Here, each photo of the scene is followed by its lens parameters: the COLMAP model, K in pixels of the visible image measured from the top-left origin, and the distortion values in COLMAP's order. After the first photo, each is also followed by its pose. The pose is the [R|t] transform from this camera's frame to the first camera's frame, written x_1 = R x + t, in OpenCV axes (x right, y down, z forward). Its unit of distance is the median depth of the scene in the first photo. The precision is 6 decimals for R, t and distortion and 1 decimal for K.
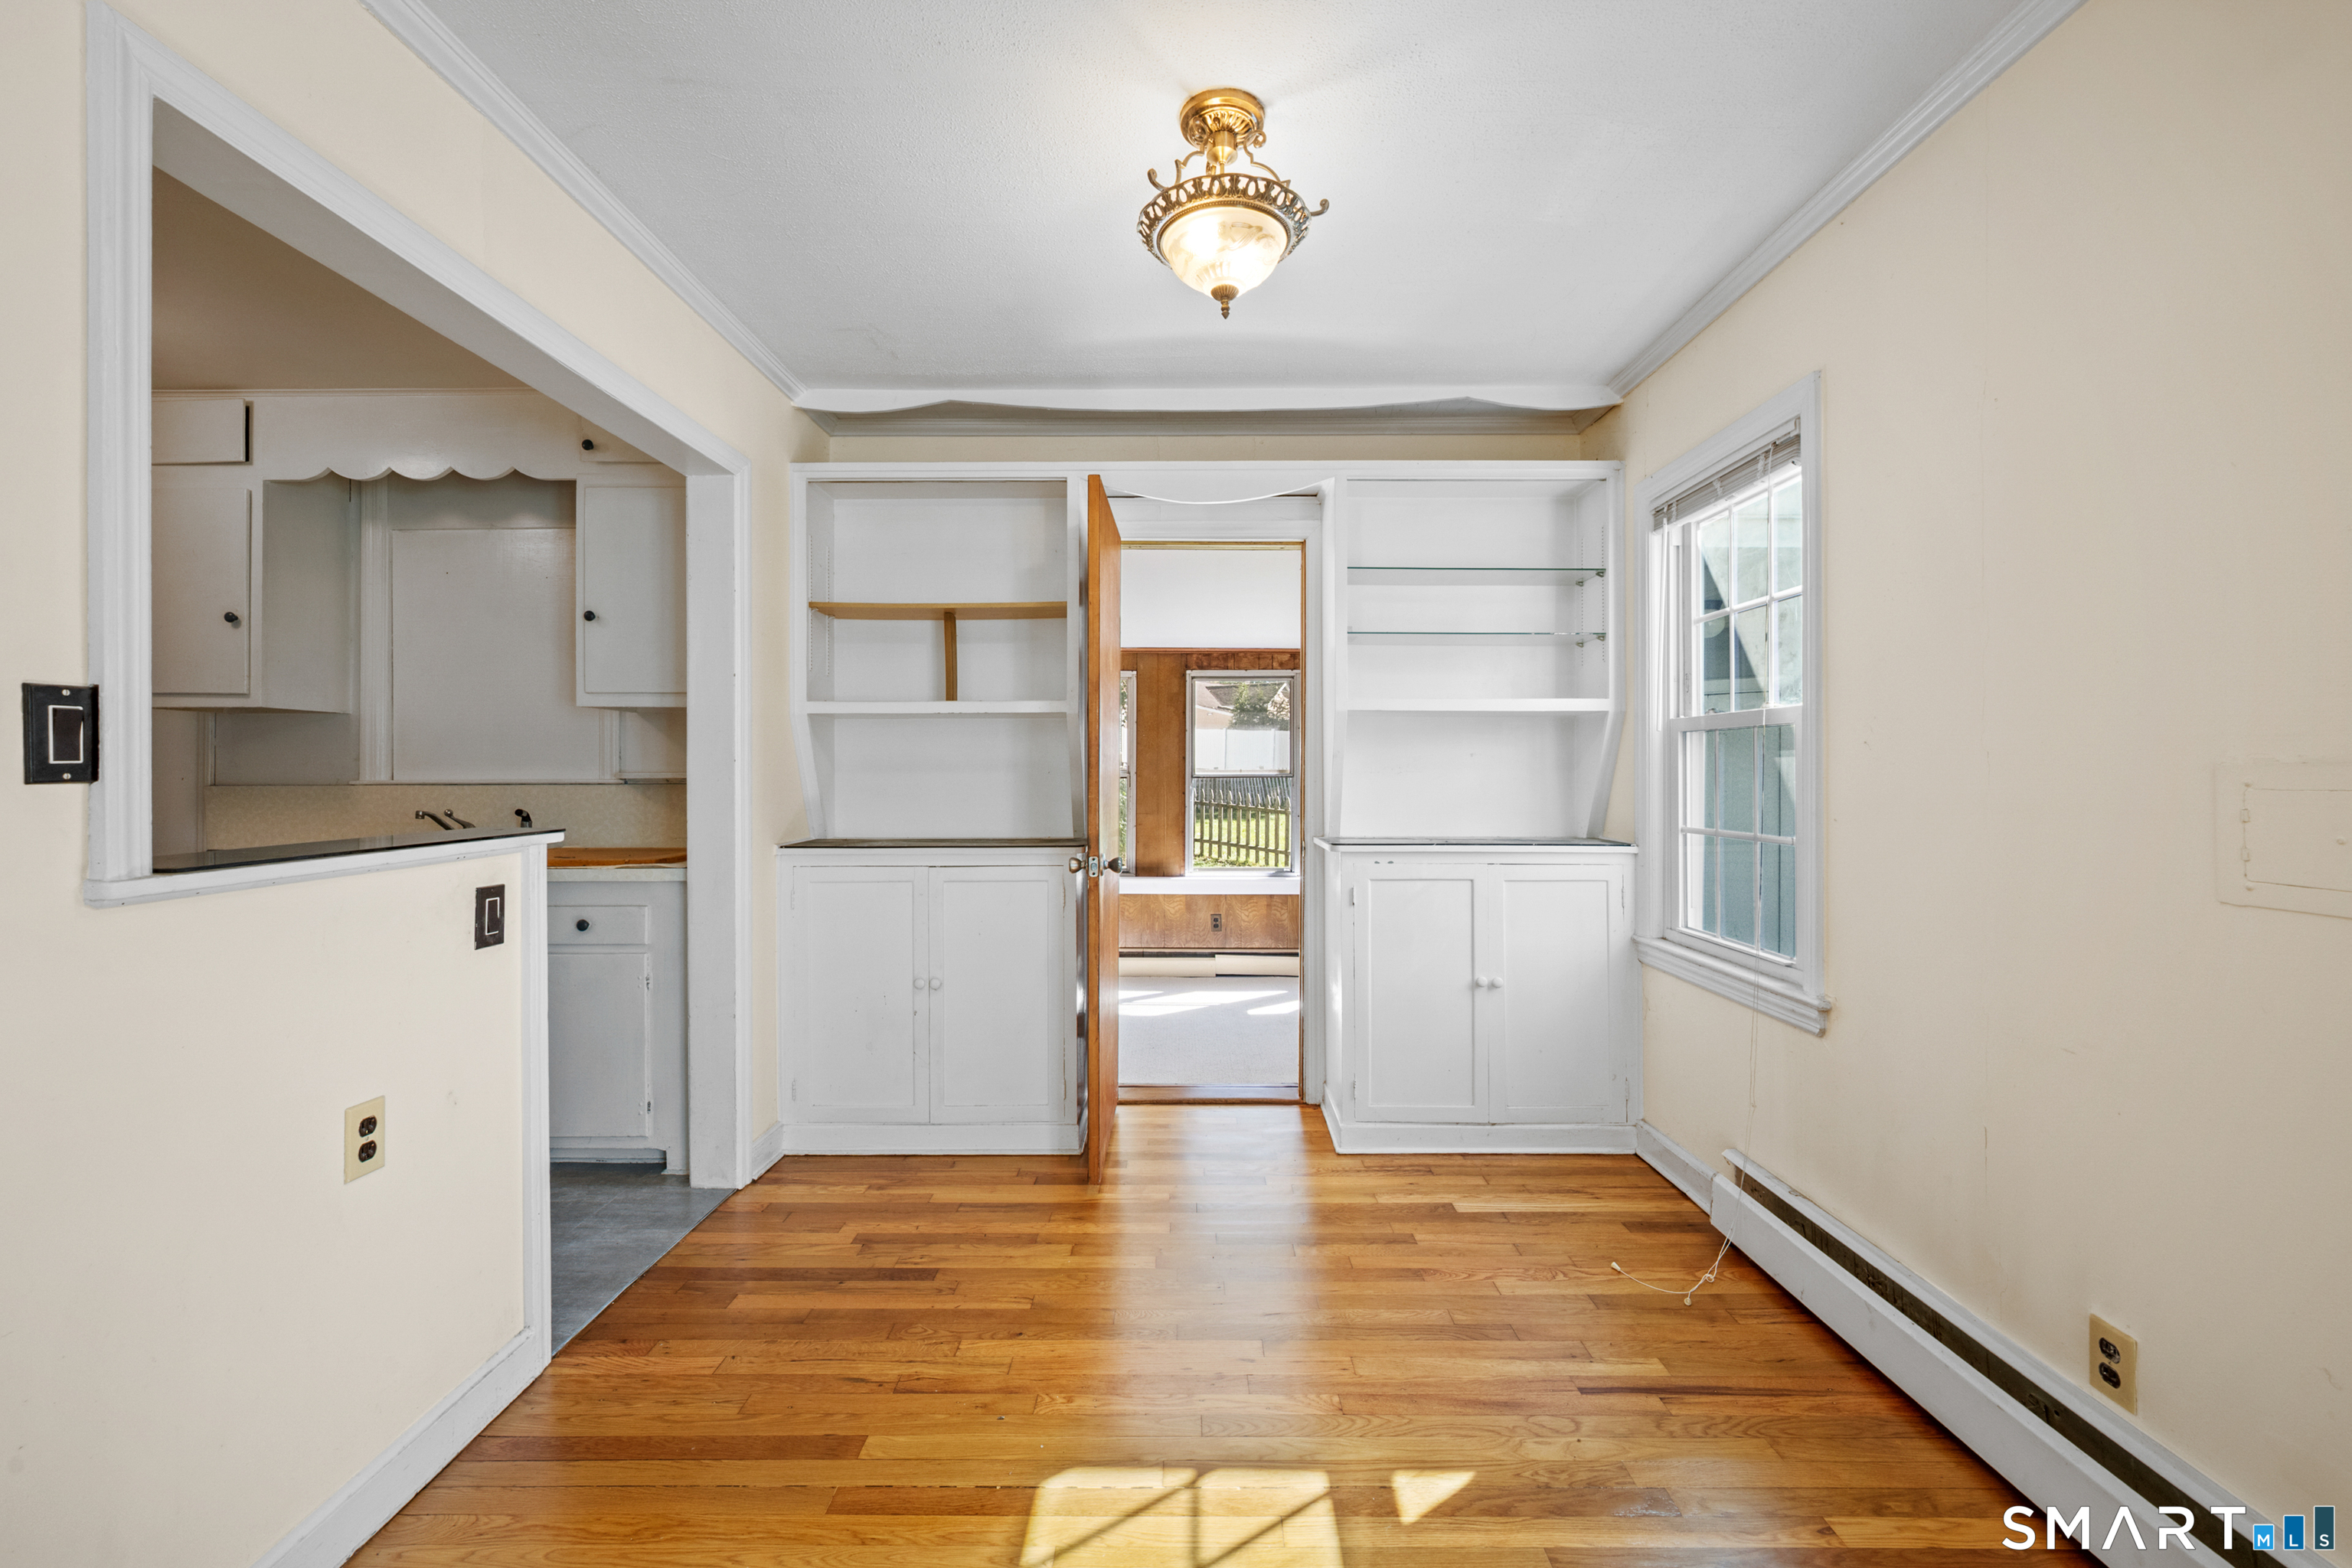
lens RADIAL K [[933.7, 0, 1168.7], [0, 933.7, 766.9], [0, 0, 1]] dist [-0.003956, -0.000118]
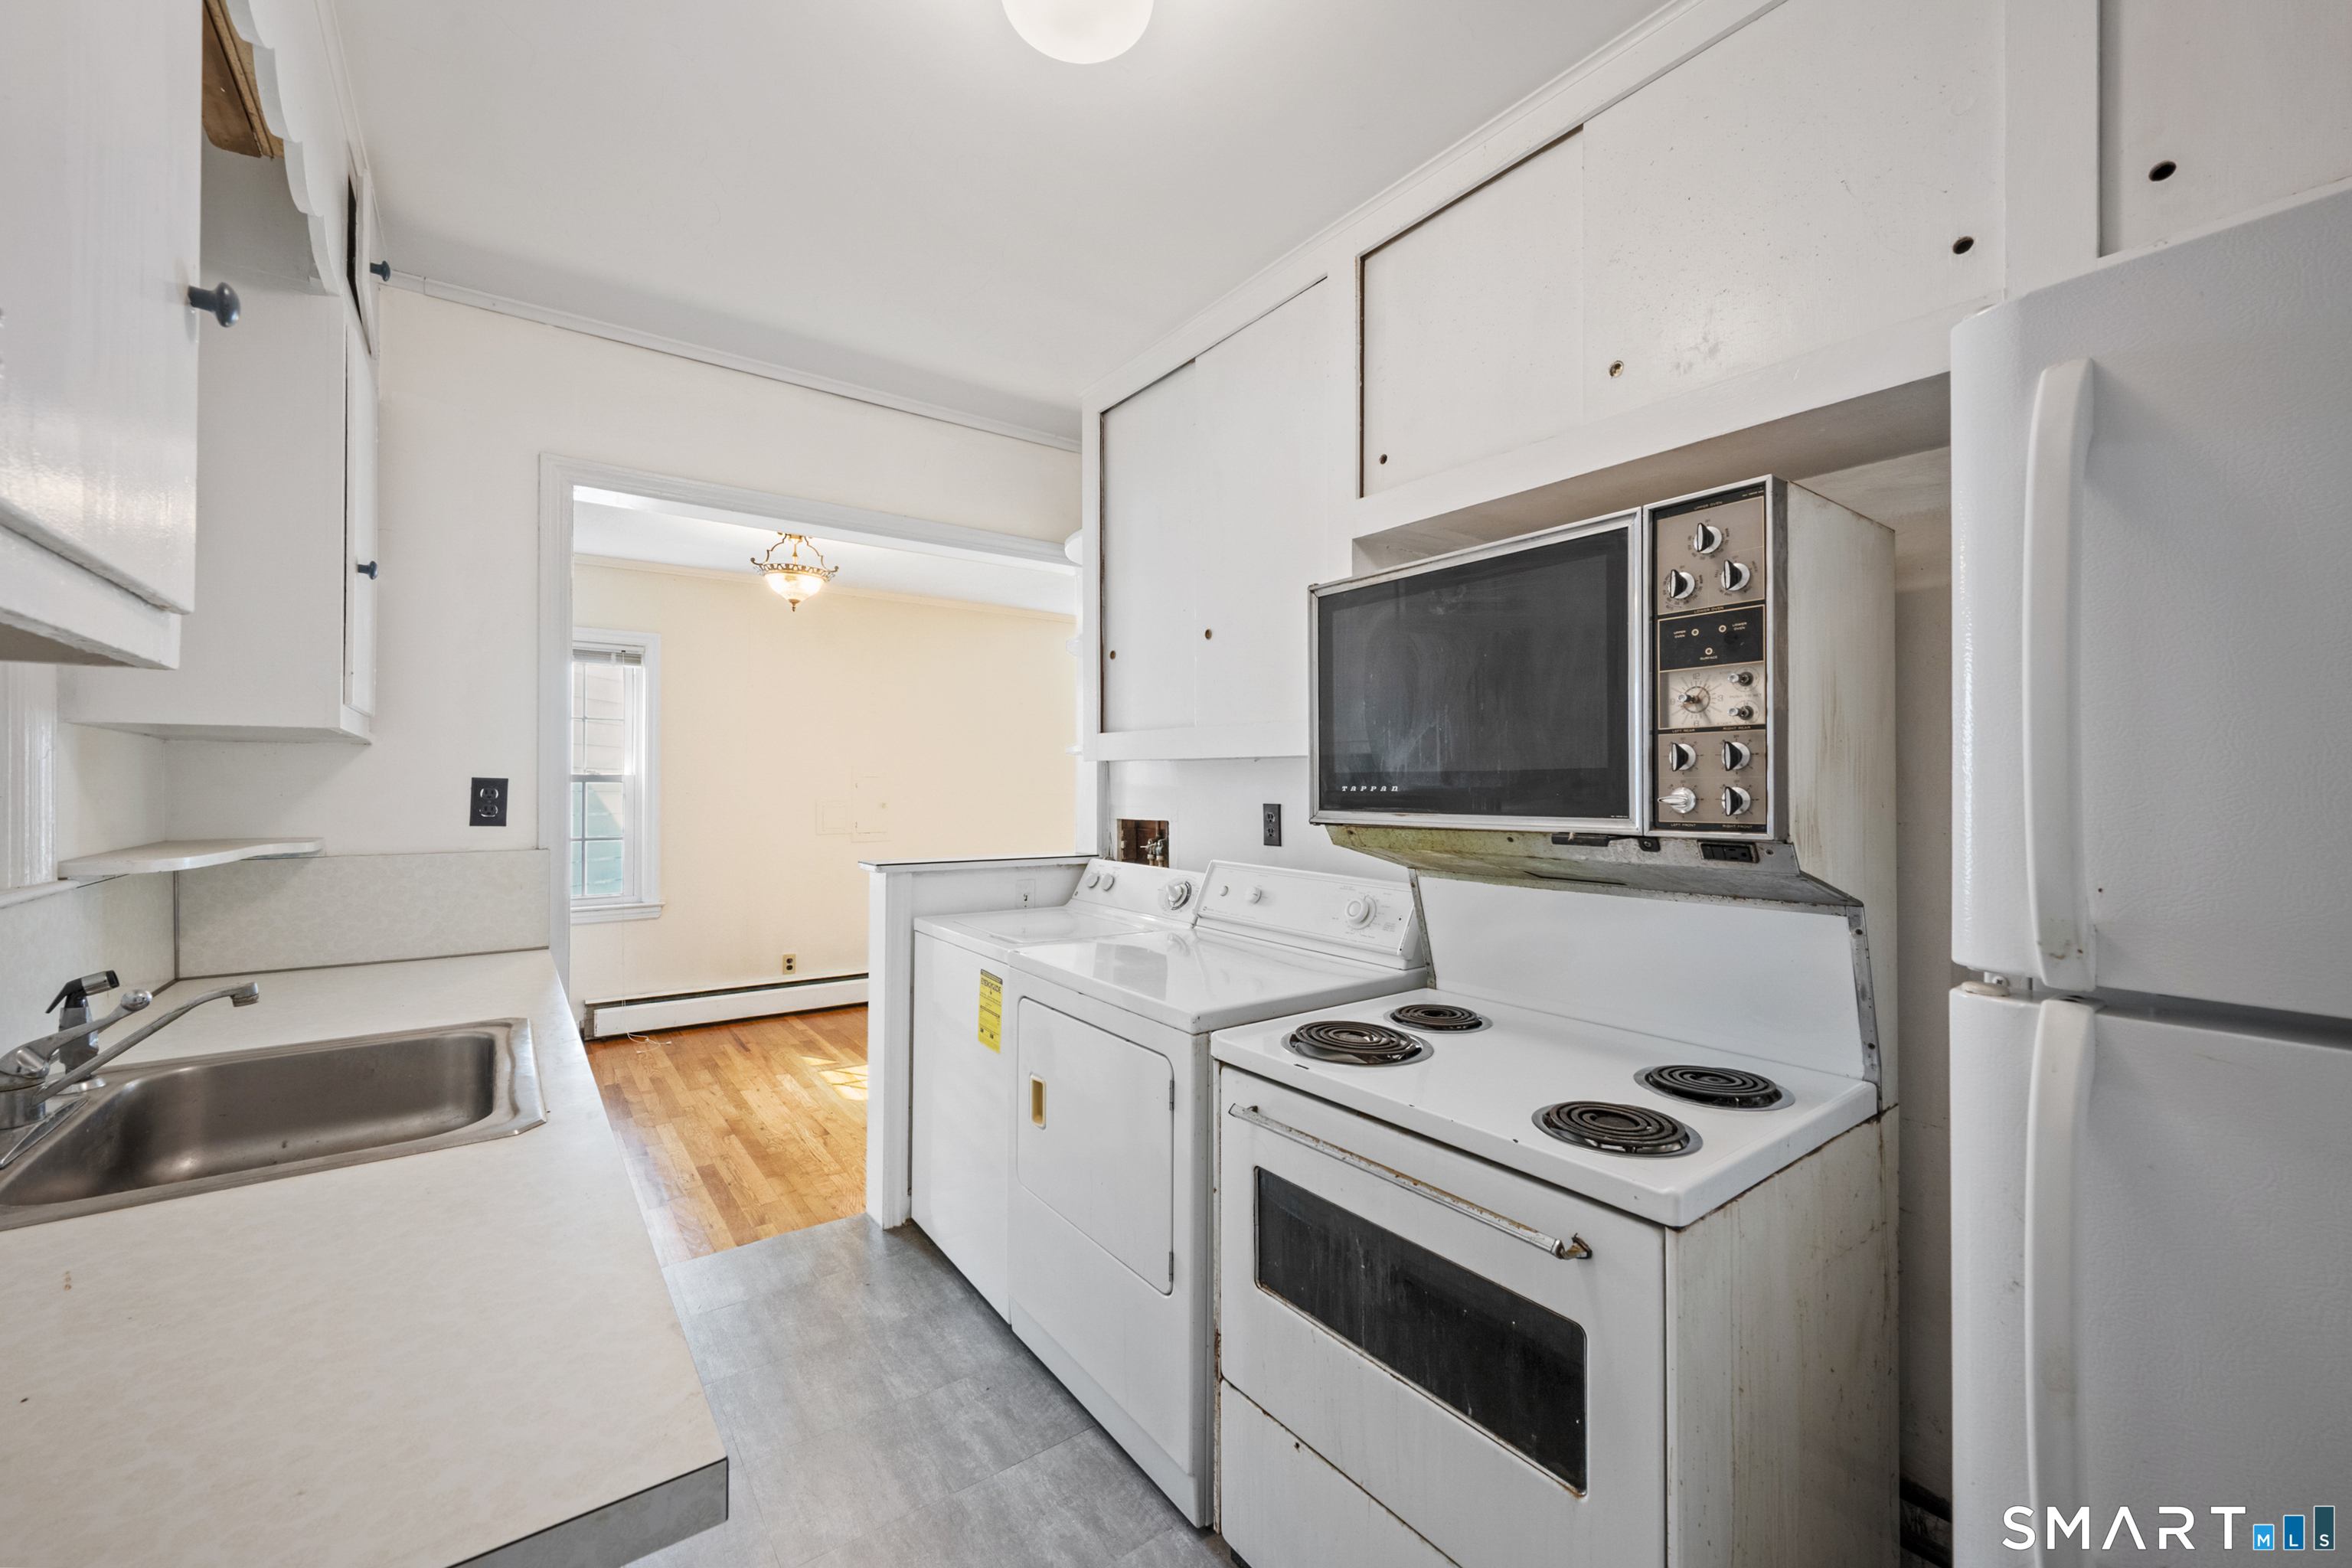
lens RADIAL K [[933.7, 0, 1162.0], [0, 933.7, 780.5], [0, 0, 1]] dist [-0.003956, -0.000118]
pose [[-0.588008, 0.003446, 0.808848, -1.464306], [-0.000346, 0.999990, -0.004511, -0.035850], [-0.808855, -0.002932, -0.588001, 1.019307]]
